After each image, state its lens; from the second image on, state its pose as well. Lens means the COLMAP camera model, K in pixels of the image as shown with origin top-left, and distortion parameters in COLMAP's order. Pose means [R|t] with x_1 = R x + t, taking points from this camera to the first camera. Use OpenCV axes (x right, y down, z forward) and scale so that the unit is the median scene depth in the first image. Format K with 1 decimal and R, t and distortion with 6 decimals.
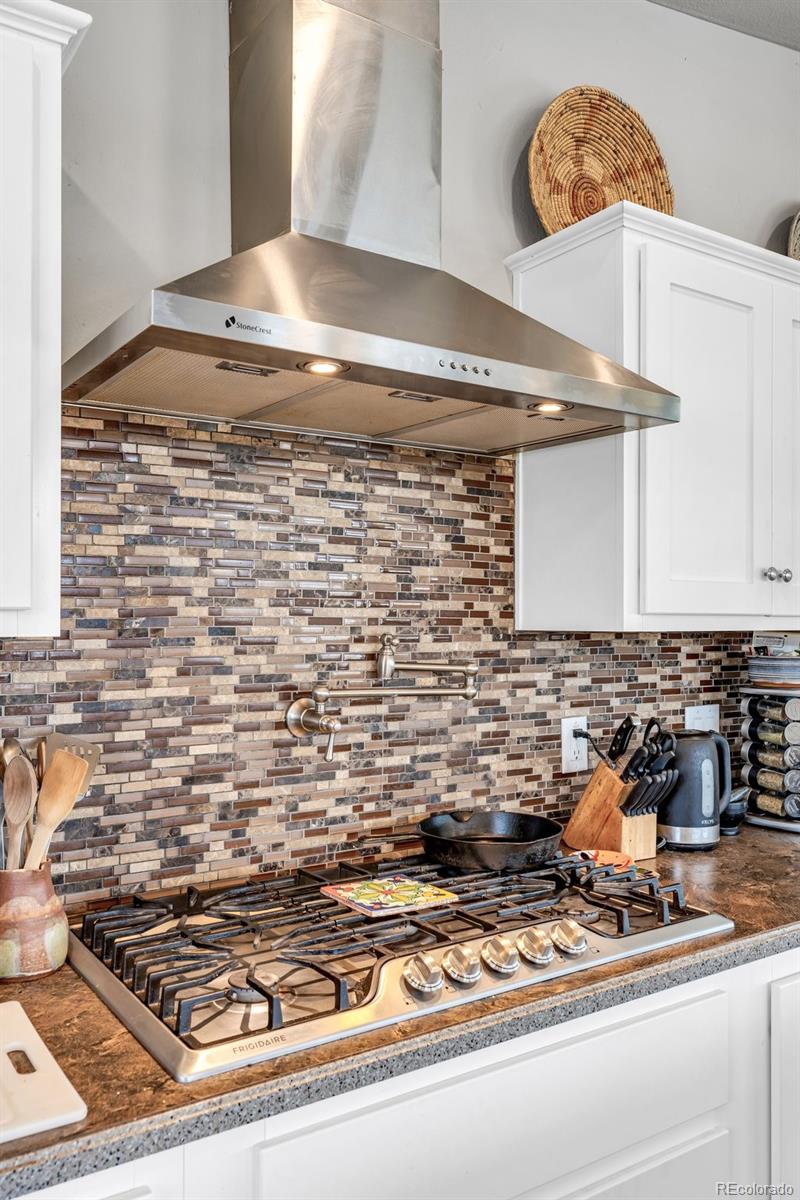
lens RADIAL K [[949.8, 0, 390.3], [0, 949.8, 610.7], [0, 0, 1]] dist [0.010129, -0.001499]
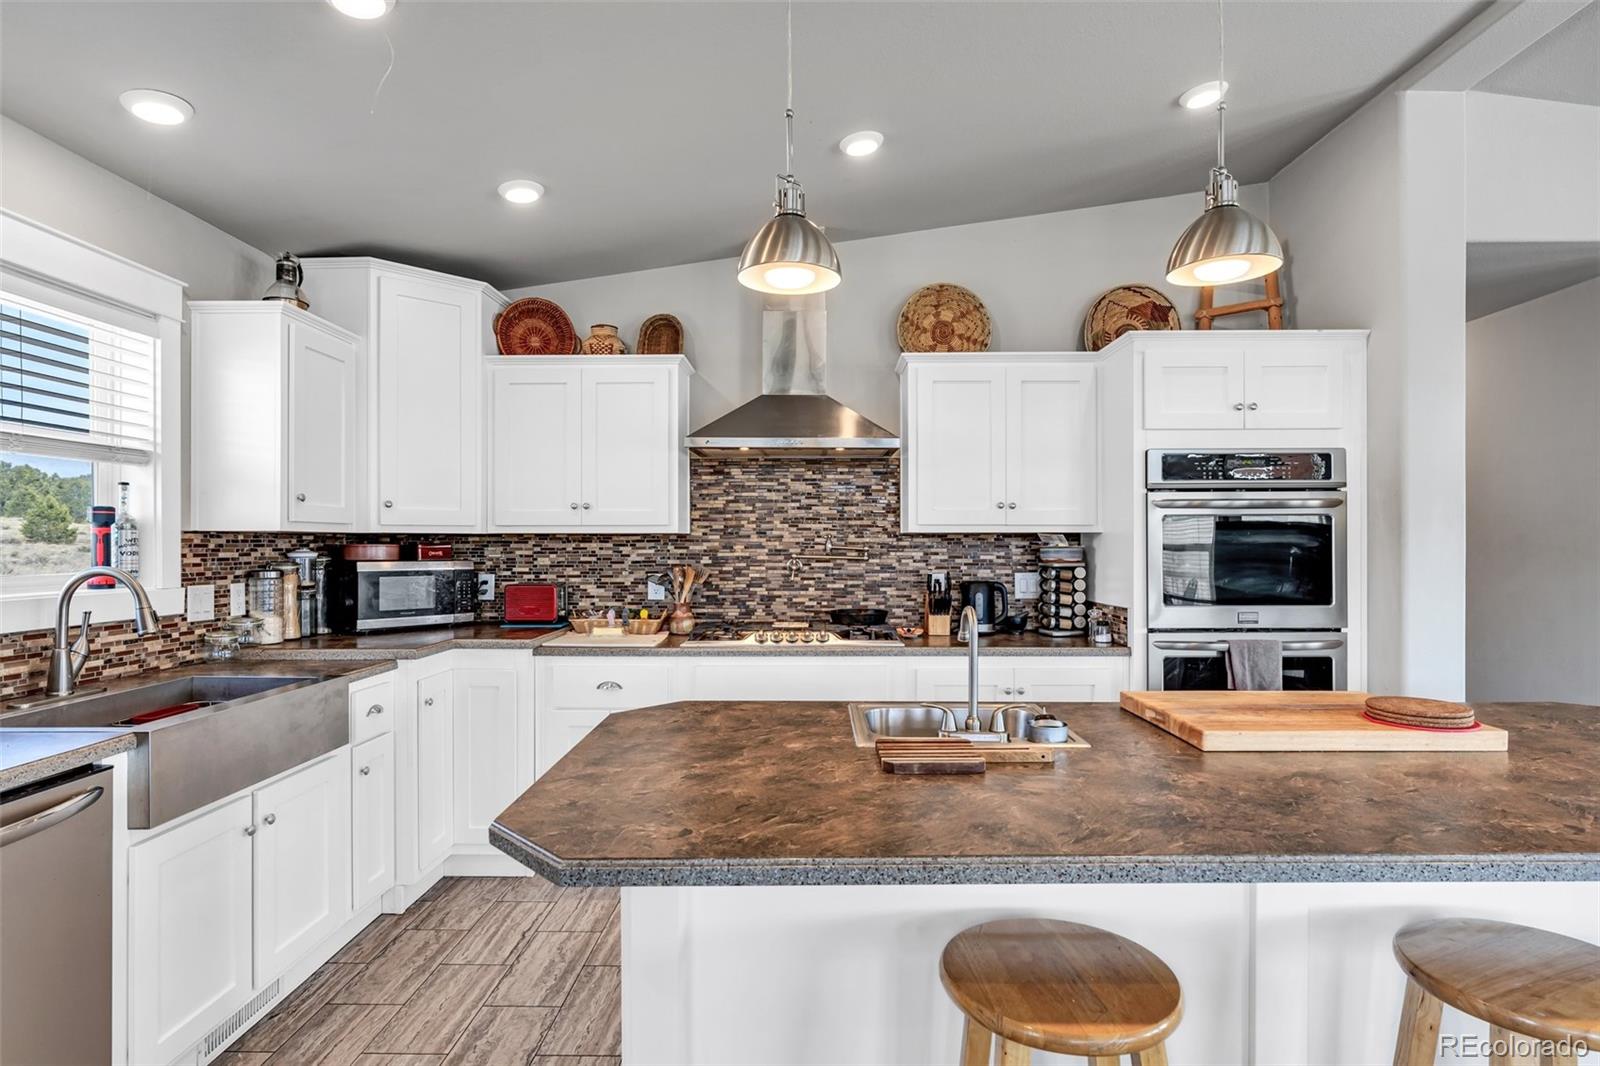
lens RADIAL K [[824.4, 0, 810.1], [0, 824.4, 539.4], [0, 0, 1]] dist [-0.005657, -0.000047]
pose [[0.823607, -0.004594, -0.567142, 1.176247], [0.008058, 0.999961, 0.003601, 0.029627], [0.567103, -0.007536, 0.823612, -0.809688]]
